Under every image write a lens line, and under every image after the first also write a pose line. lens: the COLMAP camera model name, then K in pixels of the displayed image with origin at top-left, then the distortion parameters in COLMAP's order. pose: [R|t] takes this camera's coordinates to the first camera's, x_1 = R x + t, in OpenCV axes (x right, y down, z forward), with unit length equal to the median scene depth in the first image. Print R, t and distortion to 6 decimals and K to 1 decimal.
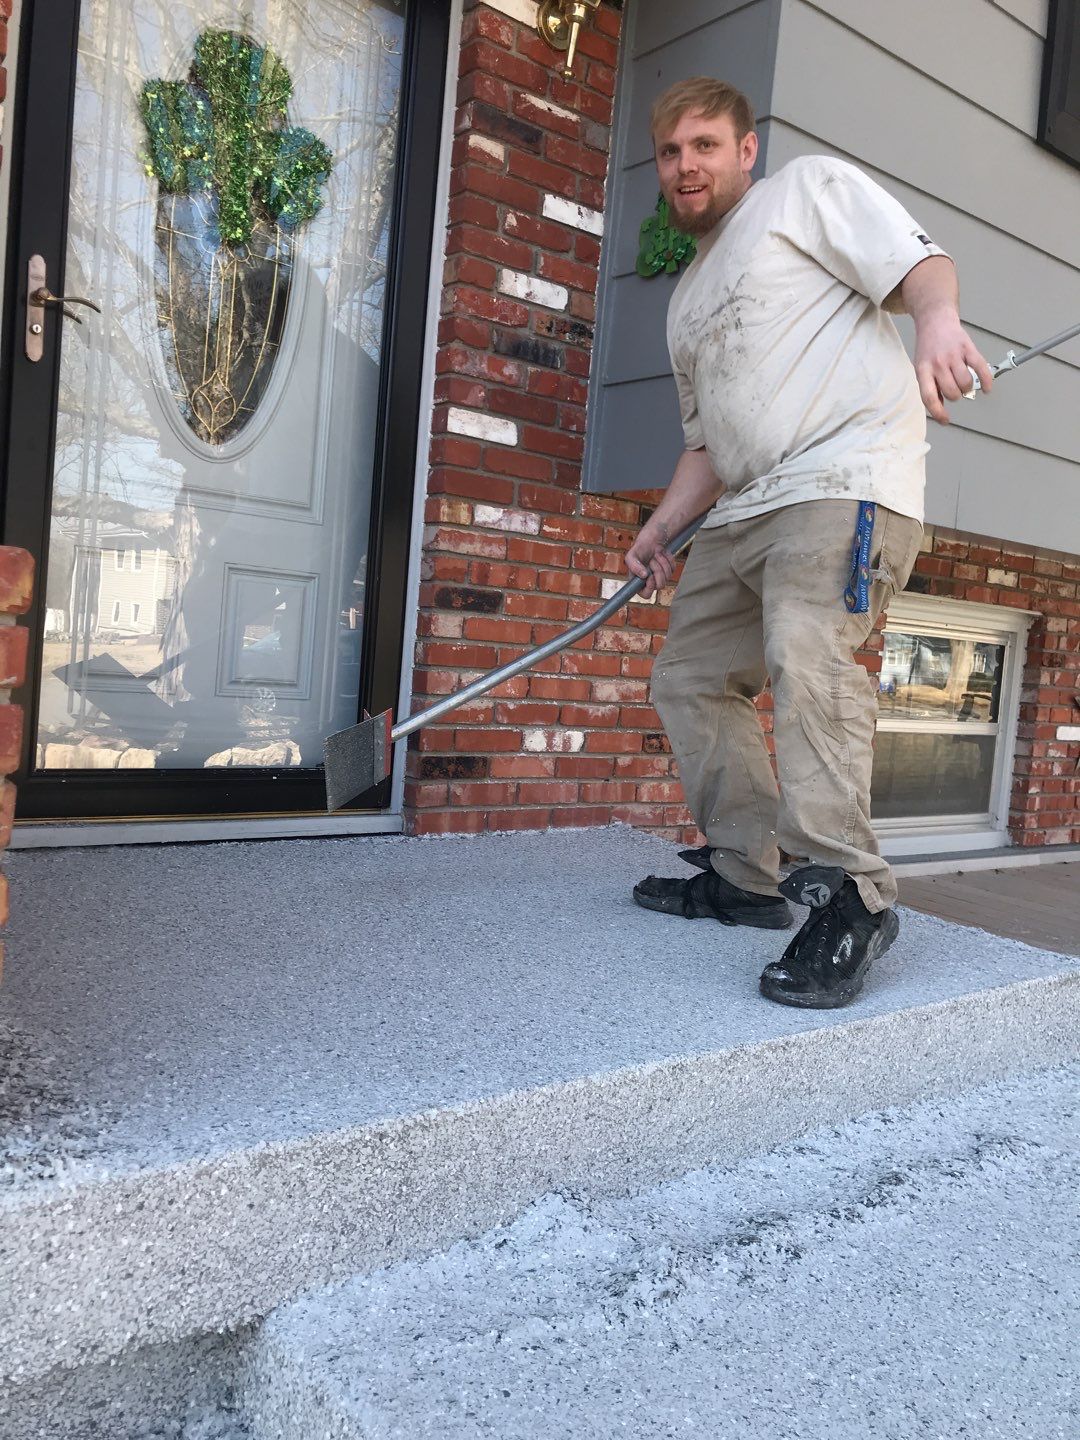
lens RADIAL K [[1167.7, 0, 568.1], [0, 1167.7, 760.7], [0, 0, 1]] dist [0.005299, 0.017330]
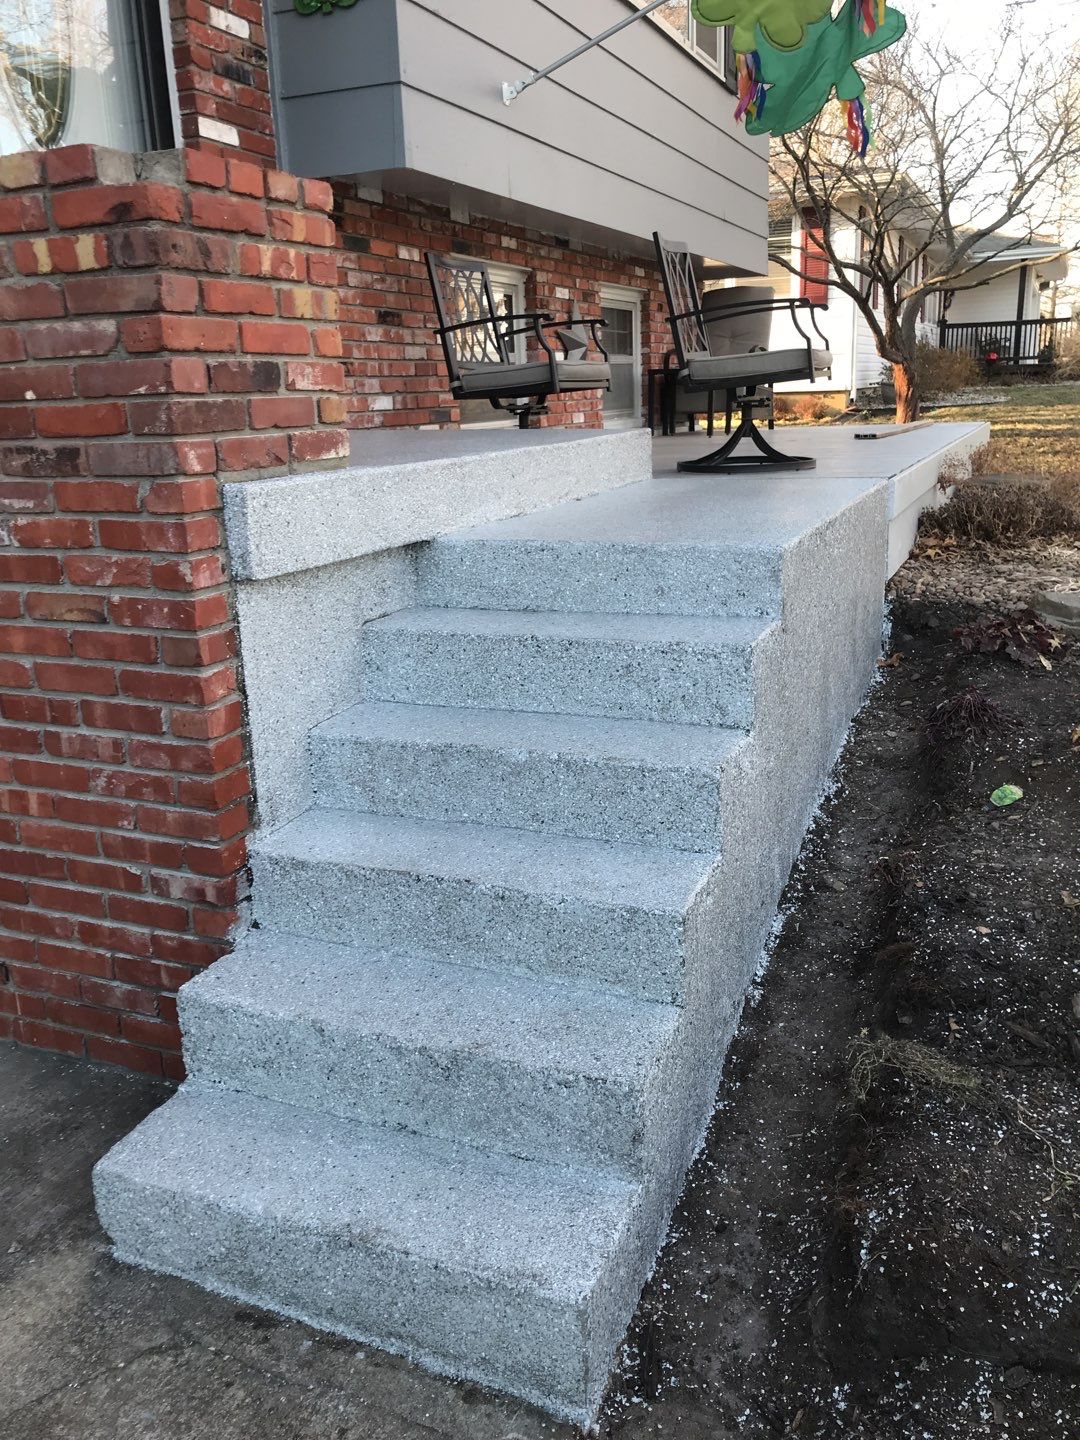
lens RADIAL K [[1167.7, 0, 536.8], [0, 1167.7, 723.3], [0, 0, 1]] dist [0.005299, 0.017330]
pose [[0.877449, -0.234573, 0.418400, -0.474140], [0.151969, 0.963280, 0.221354, 0.138555], [-0.454960, -0.130643, 0.880877, -0.483028]]
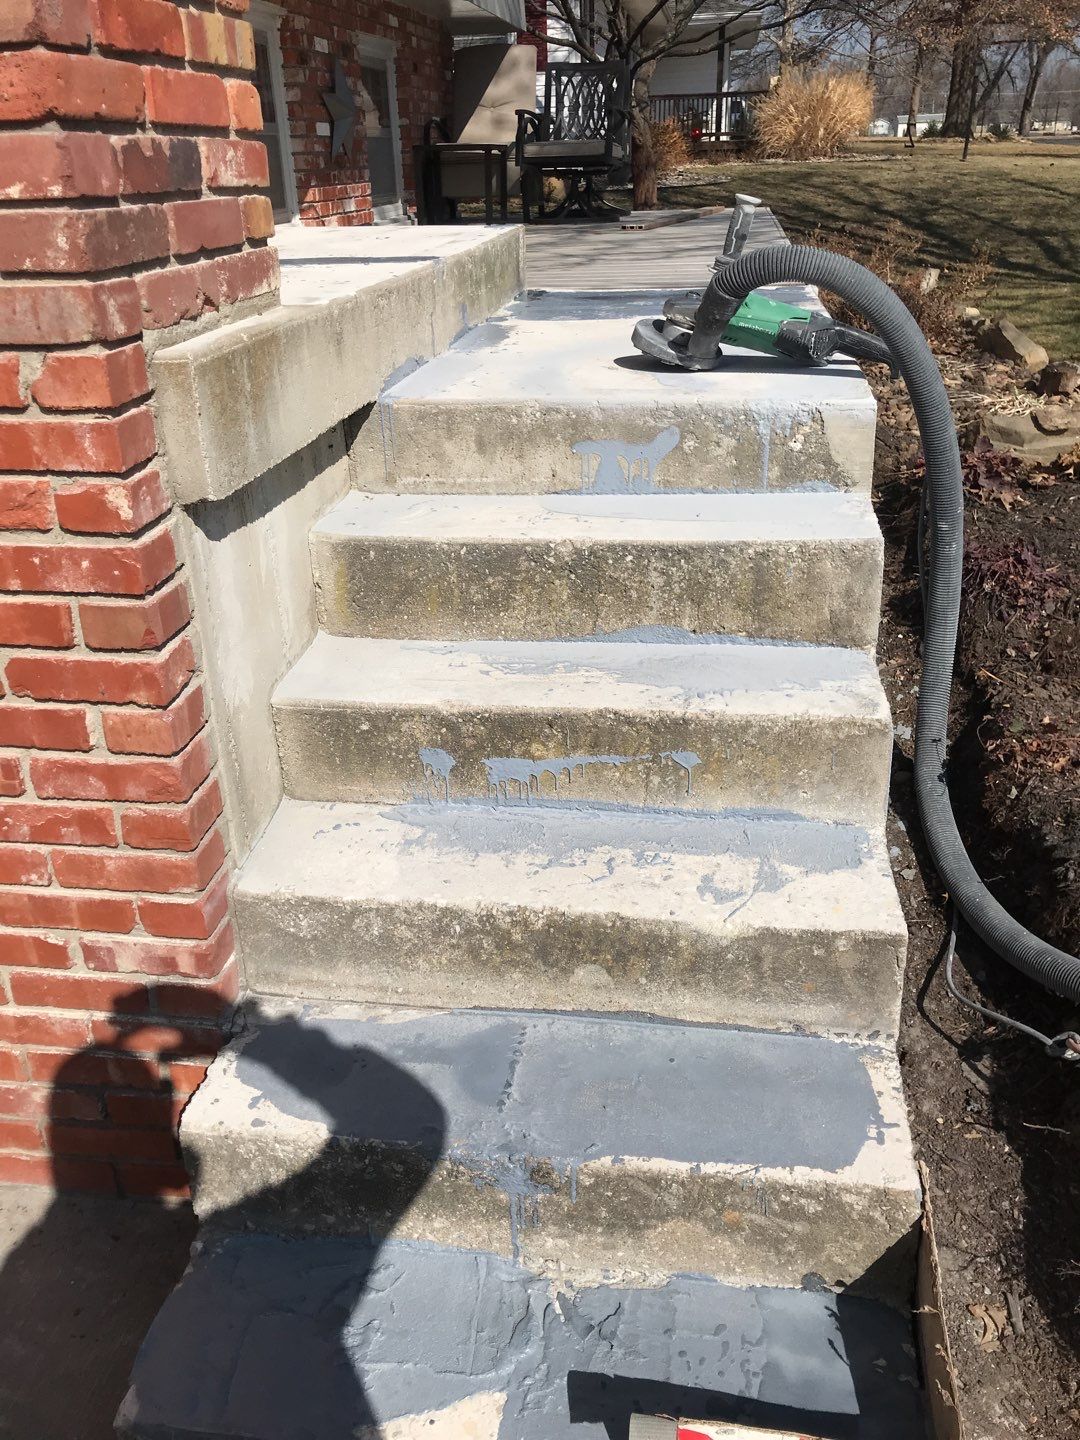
lens RADIAL K [[1167.7, 0, 542.3], [0, 1167.7, 717.6], [0, 0, 1]] dist [0.005299, 0.017330]
pose [[0.727524, -0.387402, 0.566241, -0.507646], [0.157777, 0.897676, 0.411440, 0.090355], [-0.667694, -0.209993, 0.714204, -0.179253]]
